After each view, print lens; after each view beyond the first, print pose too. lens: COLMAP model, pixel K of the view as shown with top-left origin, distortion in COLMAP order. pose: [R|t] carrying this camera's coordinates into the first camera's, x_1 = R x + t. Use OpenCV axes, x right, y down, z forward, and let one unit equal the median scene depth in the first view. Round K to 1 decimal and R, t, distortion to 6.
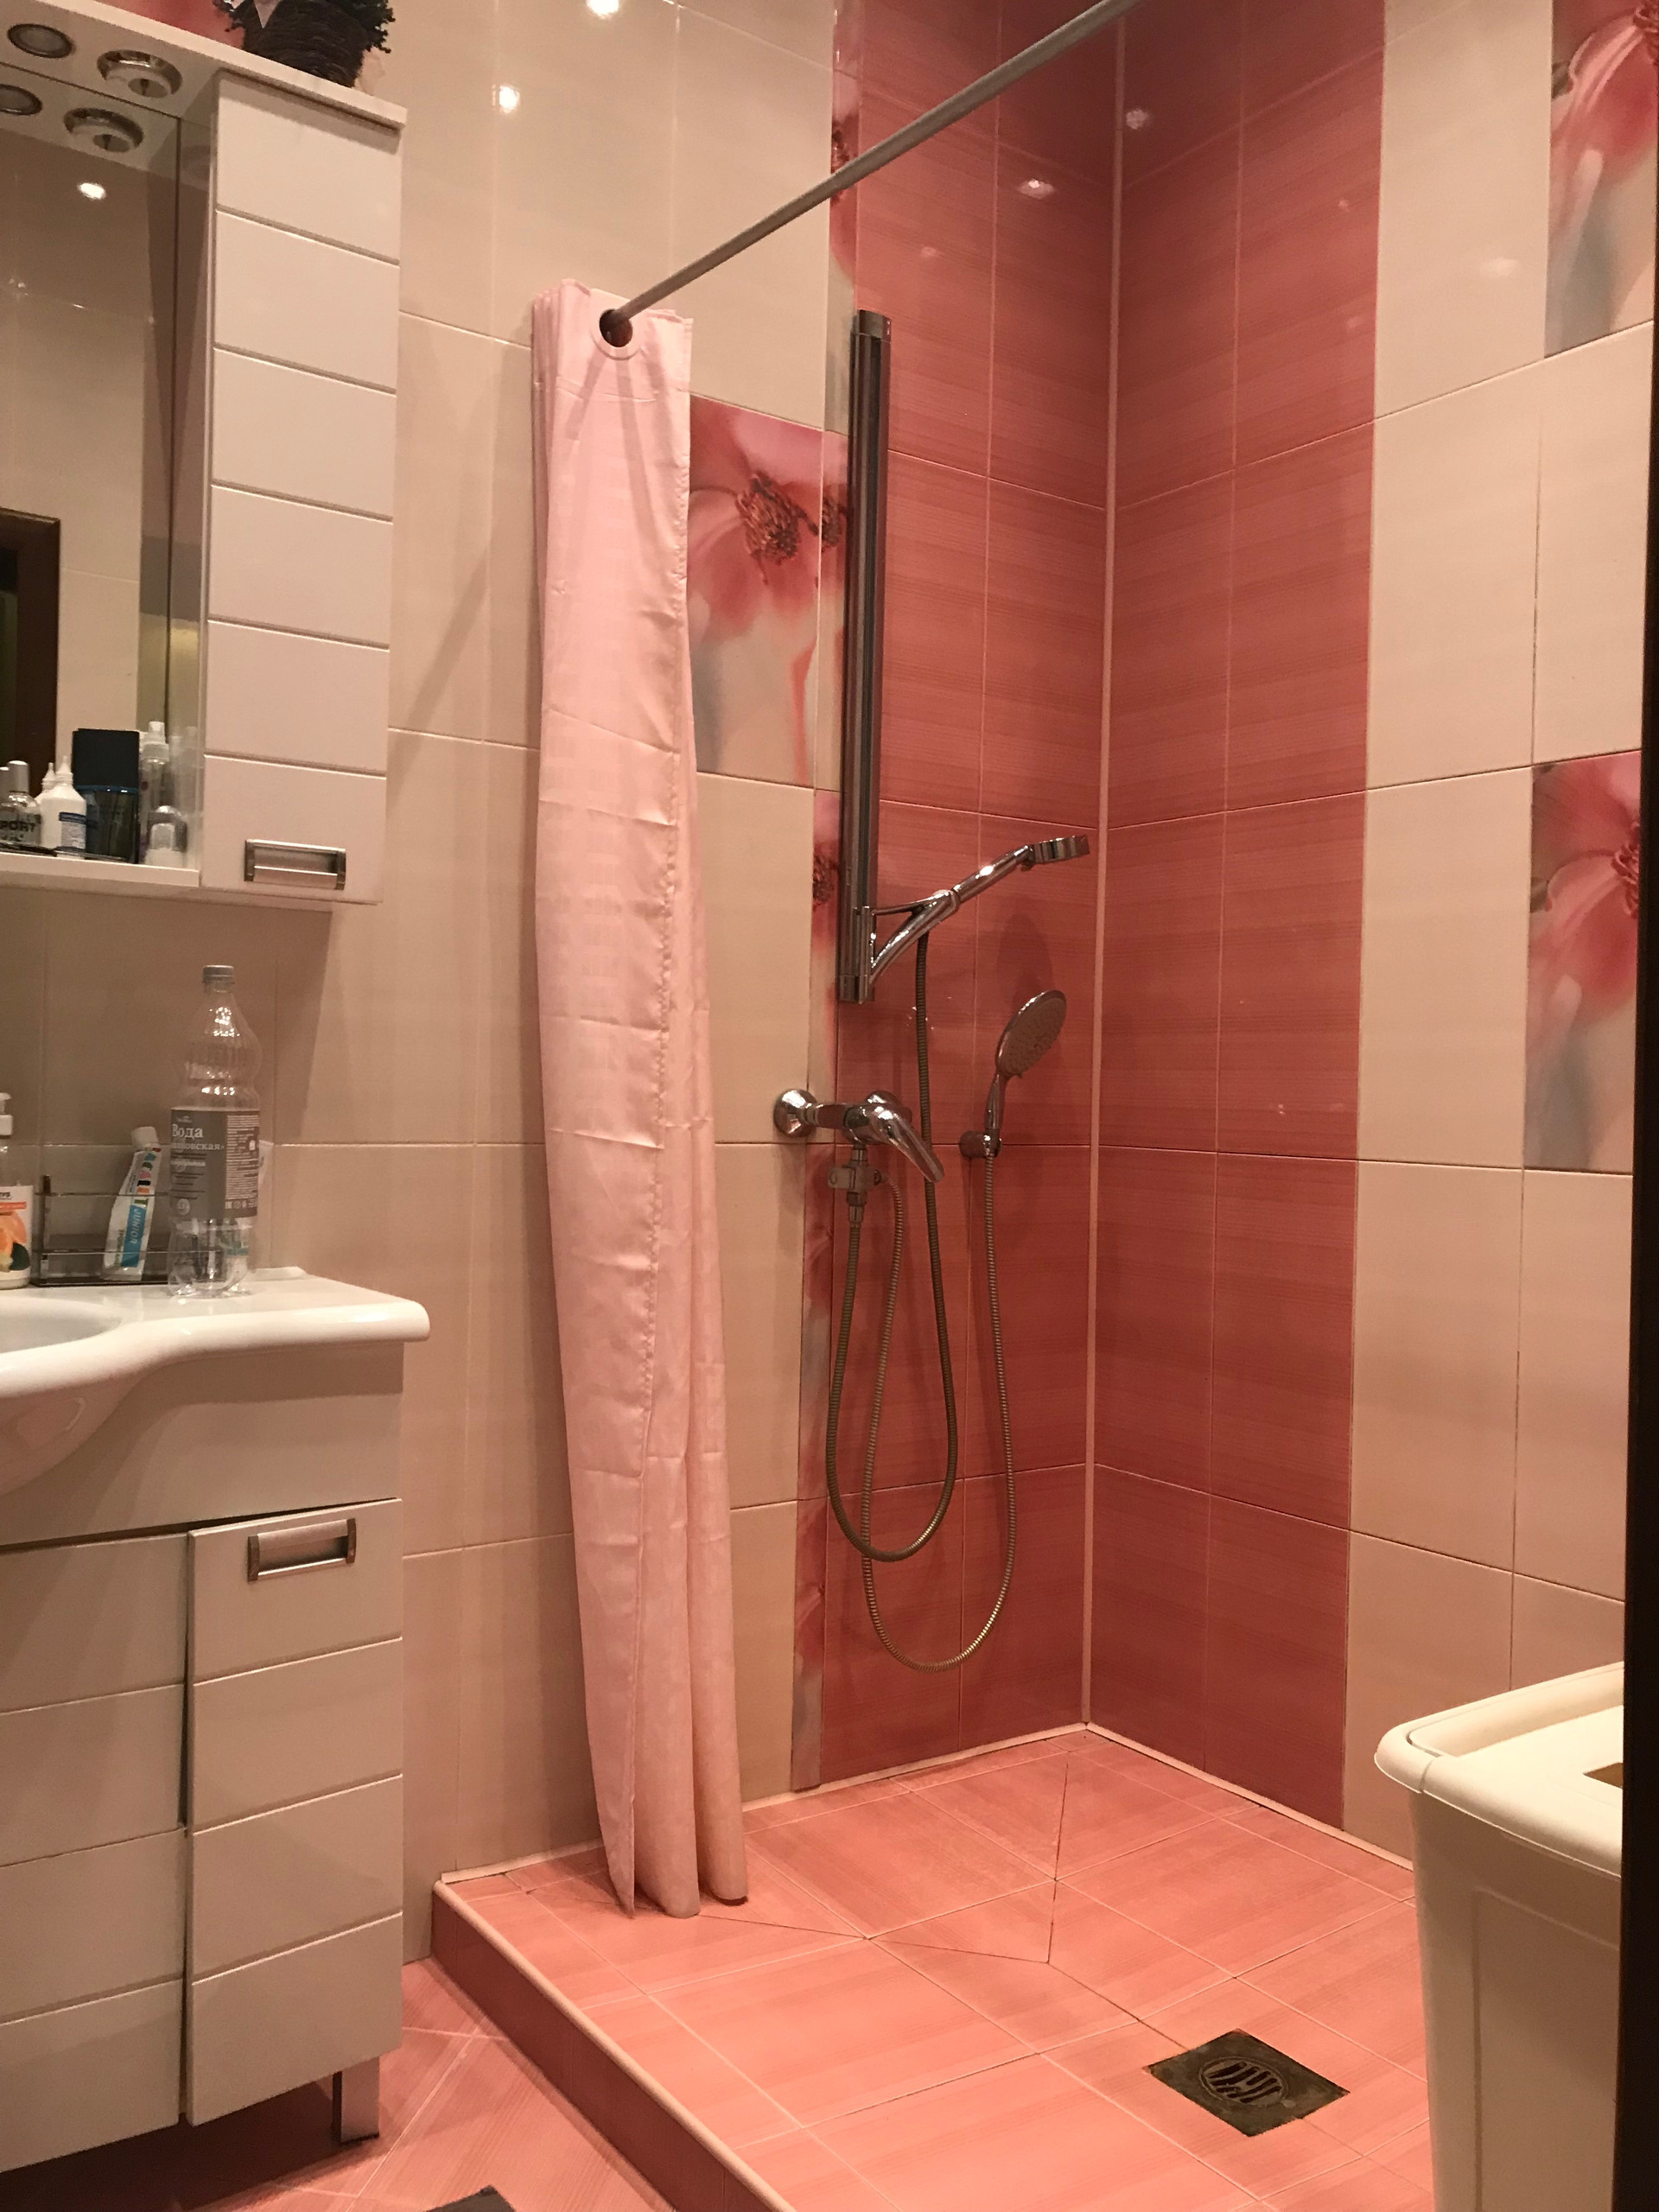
lens RADIAL K [[1835.2, 0, 829.5], [0, 1835.2, 1106.0], [0, 0, 1]] dist [0.065882, -0.050210]
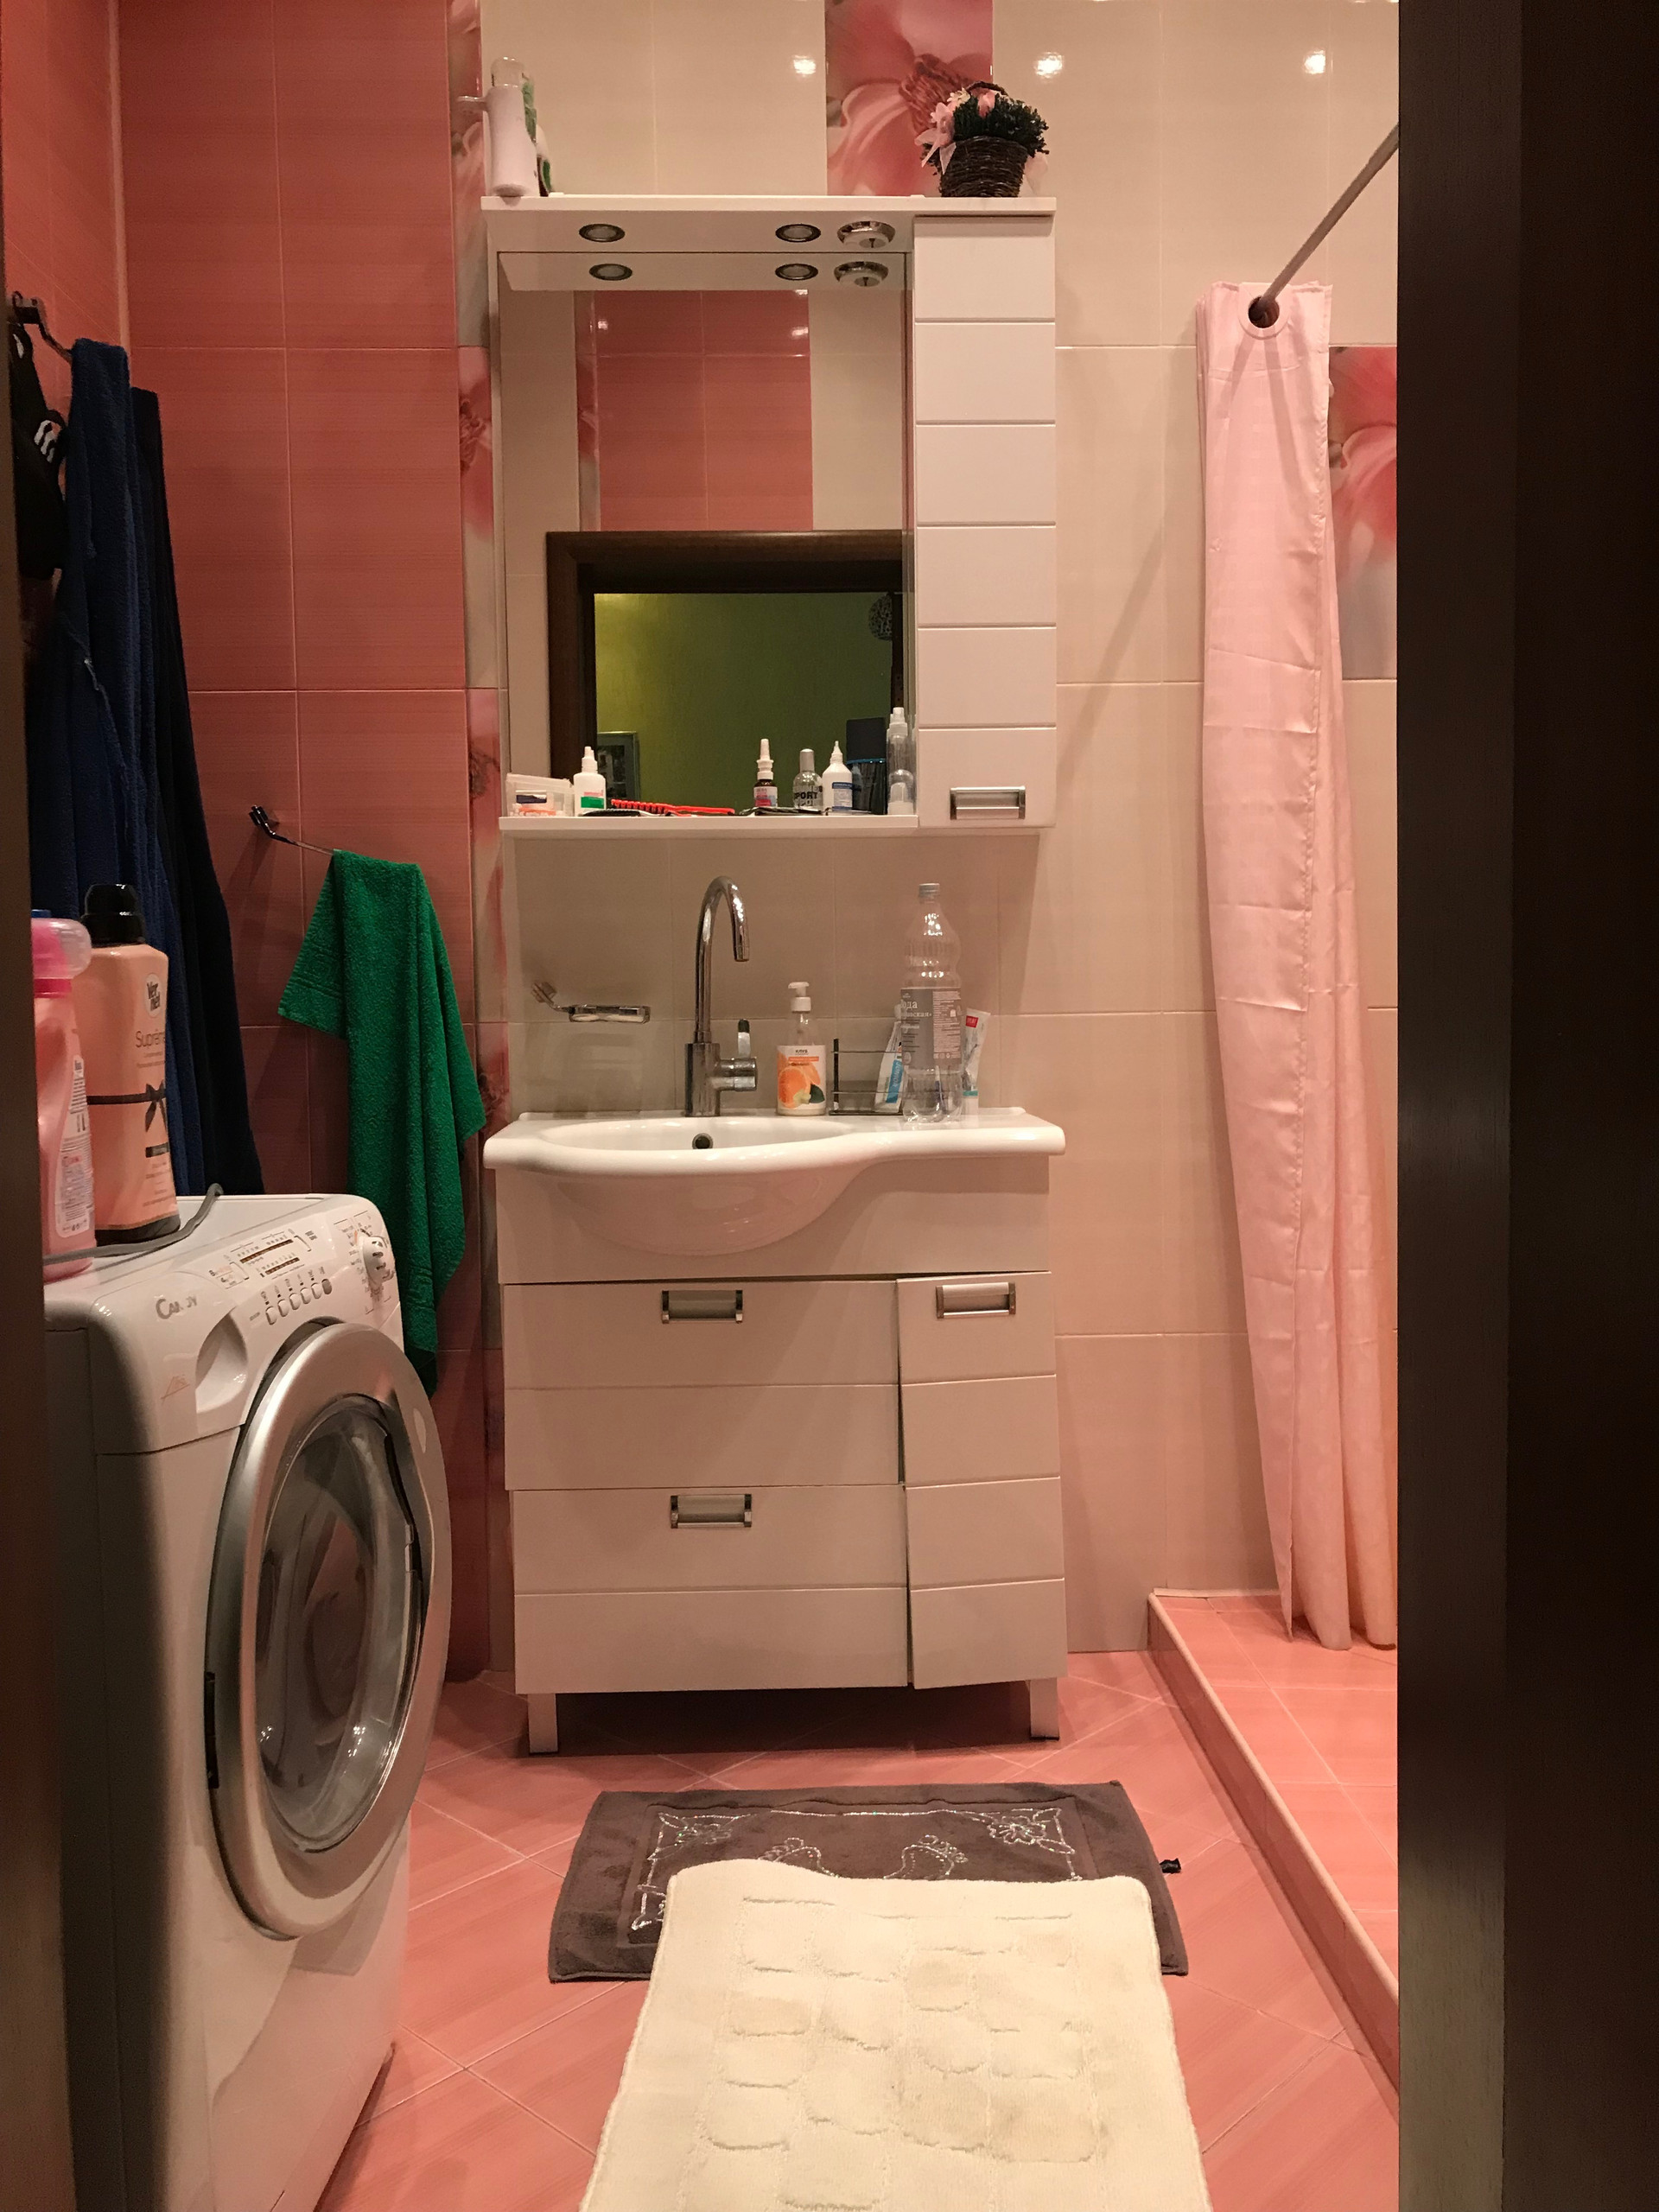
lens RADIAL K [[1845.6, 0, 829.5], [0, 1845.6, 1106.0], [0, 0, 1]] dist [0.100858, -0.072078]
pose [[0.836250, -0.001026, -0.548348, 0.331970], [0.027975, 0.998776, 0.040794, 0.028819], [0.547635, -0.049454, 0.835255, -0.184239]]
